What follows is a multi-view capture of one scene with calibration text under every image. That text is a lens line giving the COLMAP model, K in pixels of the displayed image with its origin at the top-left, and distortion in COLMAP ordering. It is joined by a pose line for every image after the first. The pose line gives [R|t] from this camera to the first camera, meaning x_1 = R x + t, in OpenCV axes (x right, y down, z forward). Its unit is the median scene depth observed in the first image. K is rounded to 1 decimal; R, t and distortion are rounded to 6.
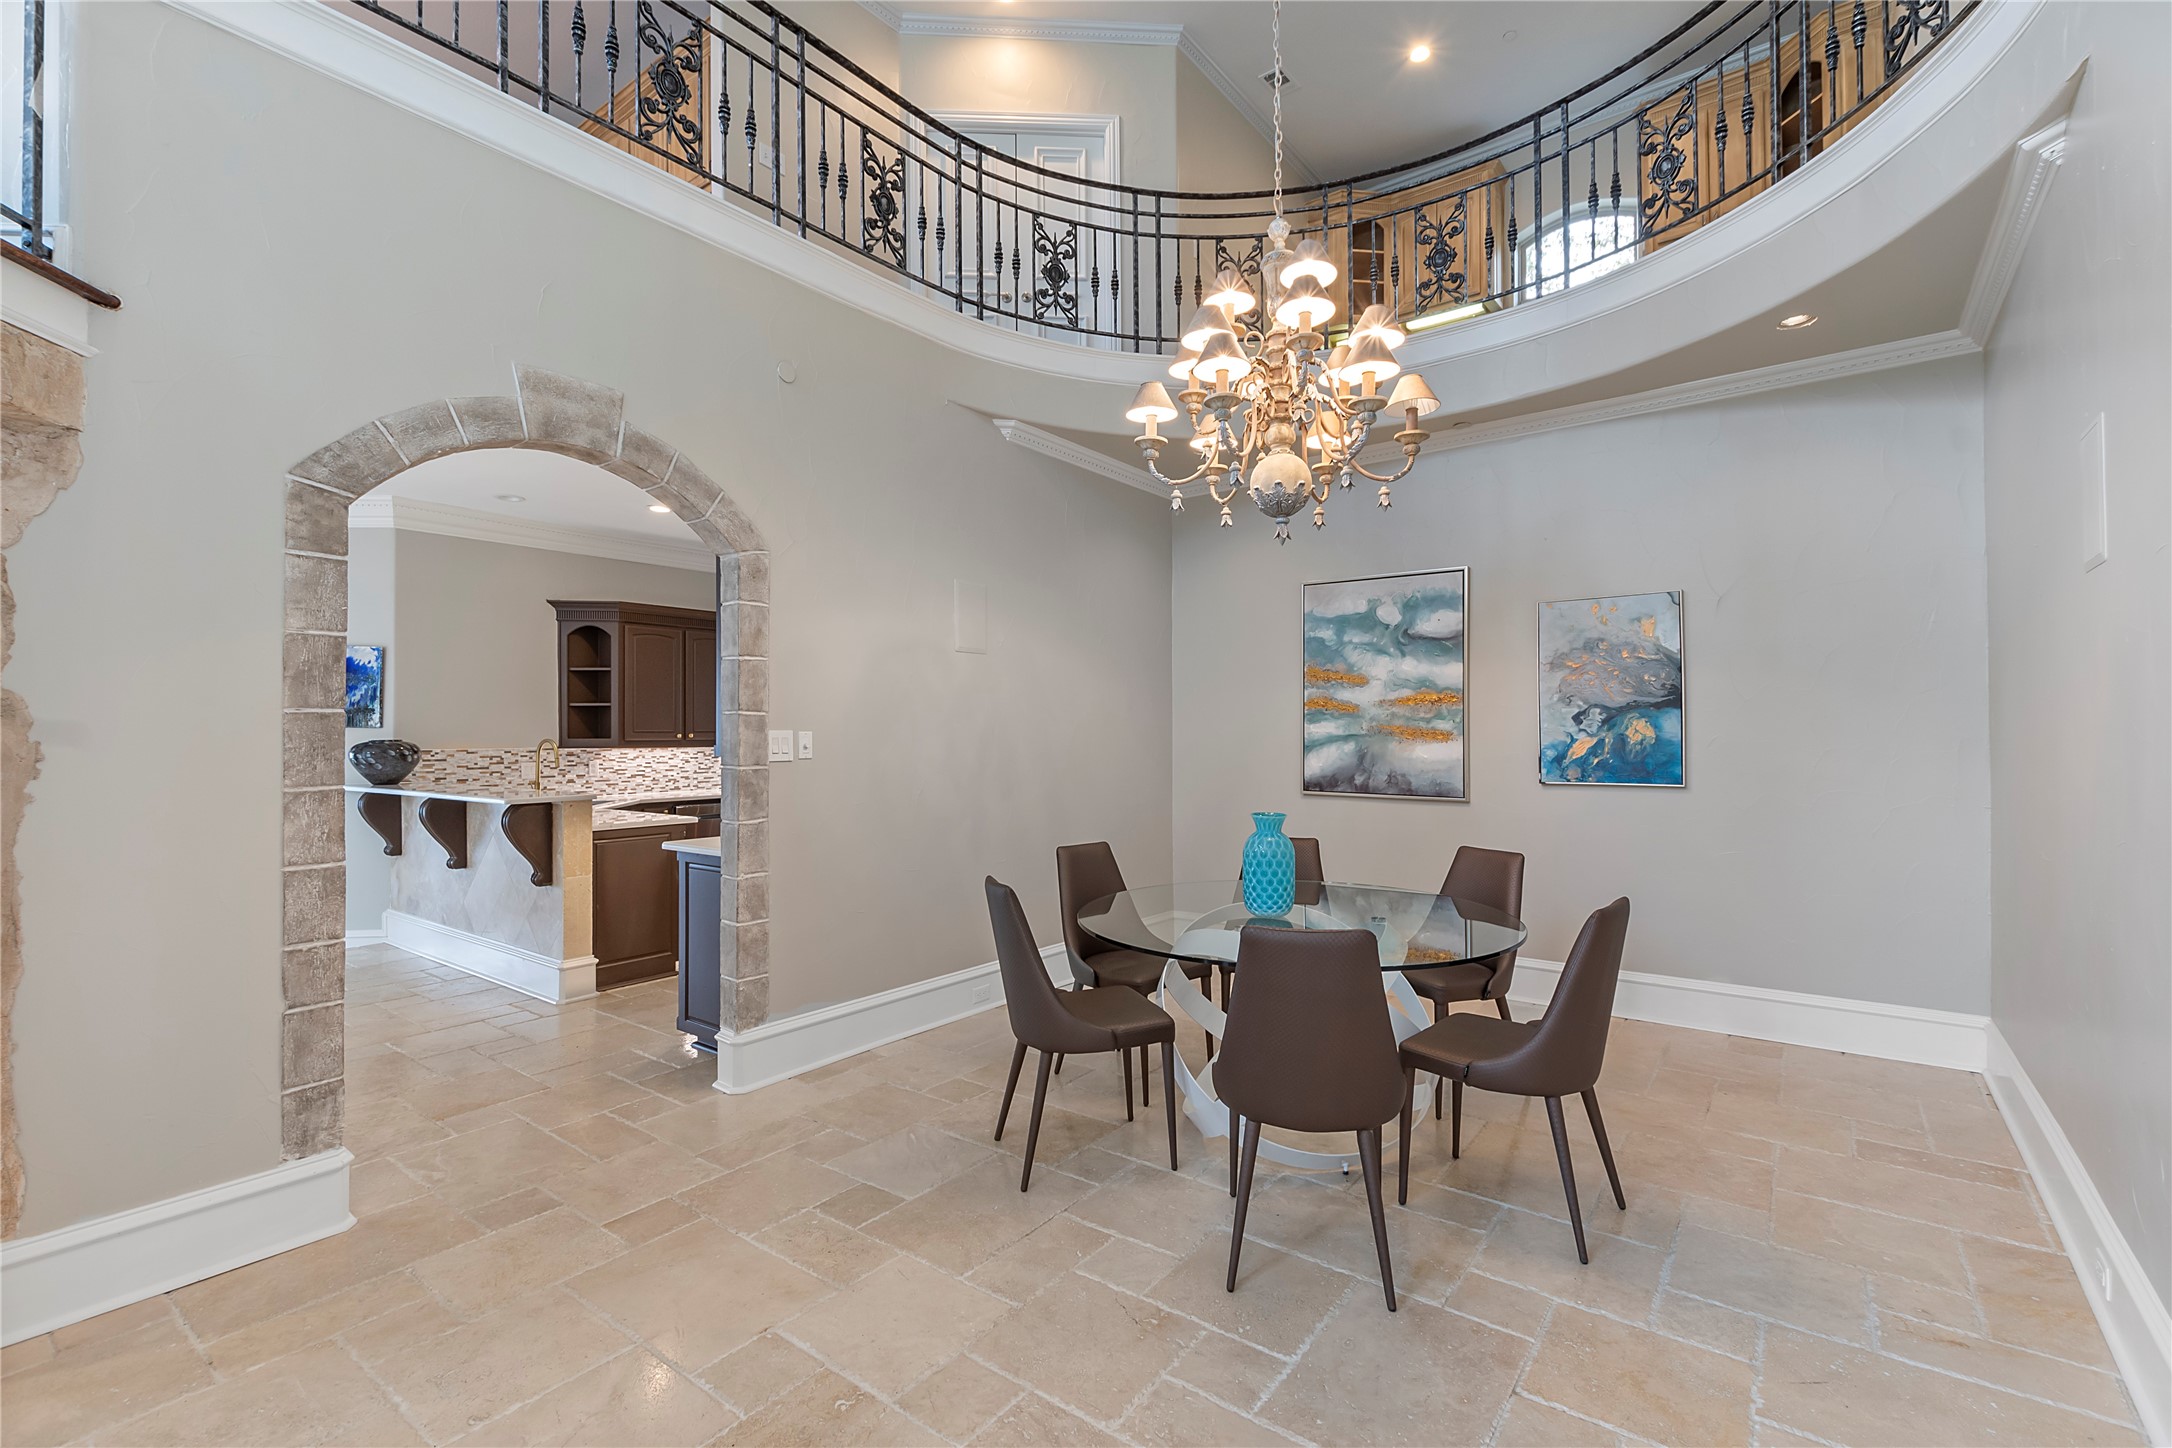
lens RADIAL K [[956.1, 0, 1082.2], [0, 956.1, 734.3], [0, 0, 1]] dist [0.009857, -0.000353]
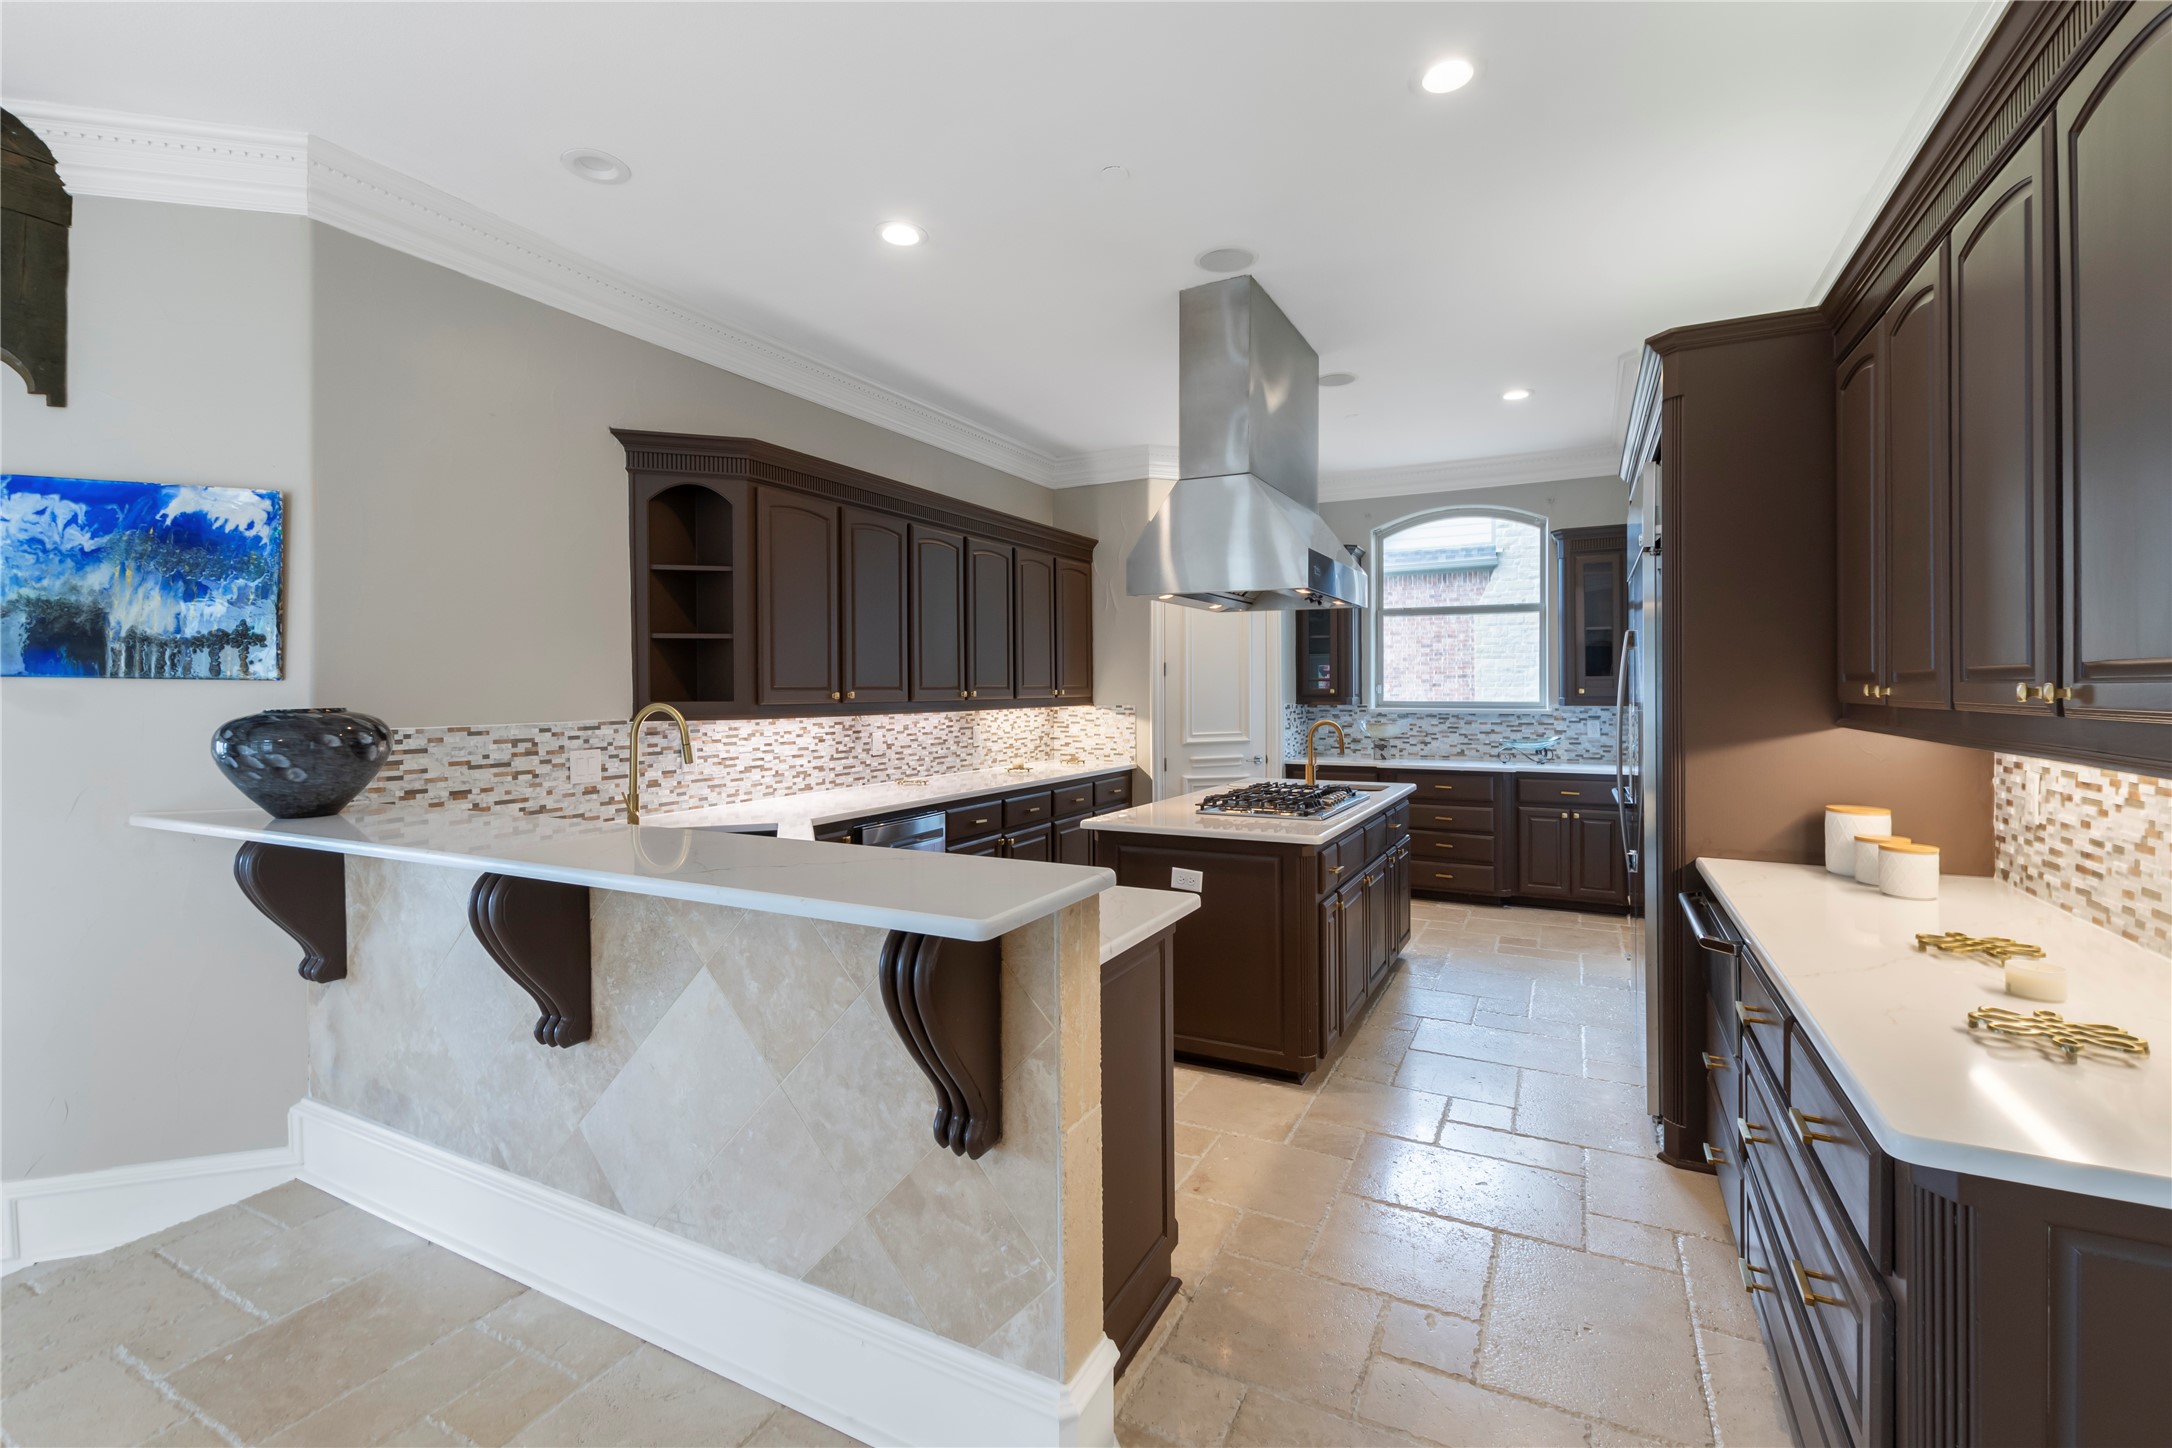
lens RADIAL K [[944.4, 0, 1074.7], [0, 944.4, 713.3], [0, 0, 1]] dist [0.011085, -0.007038]
pose [[0.986138, -0.006041, 0.165818, -0.398056], [0.002174, 0.999722, 0.023492, -0.001004], [-0.165914, -0.022806, 0.985876, 0.462269]]
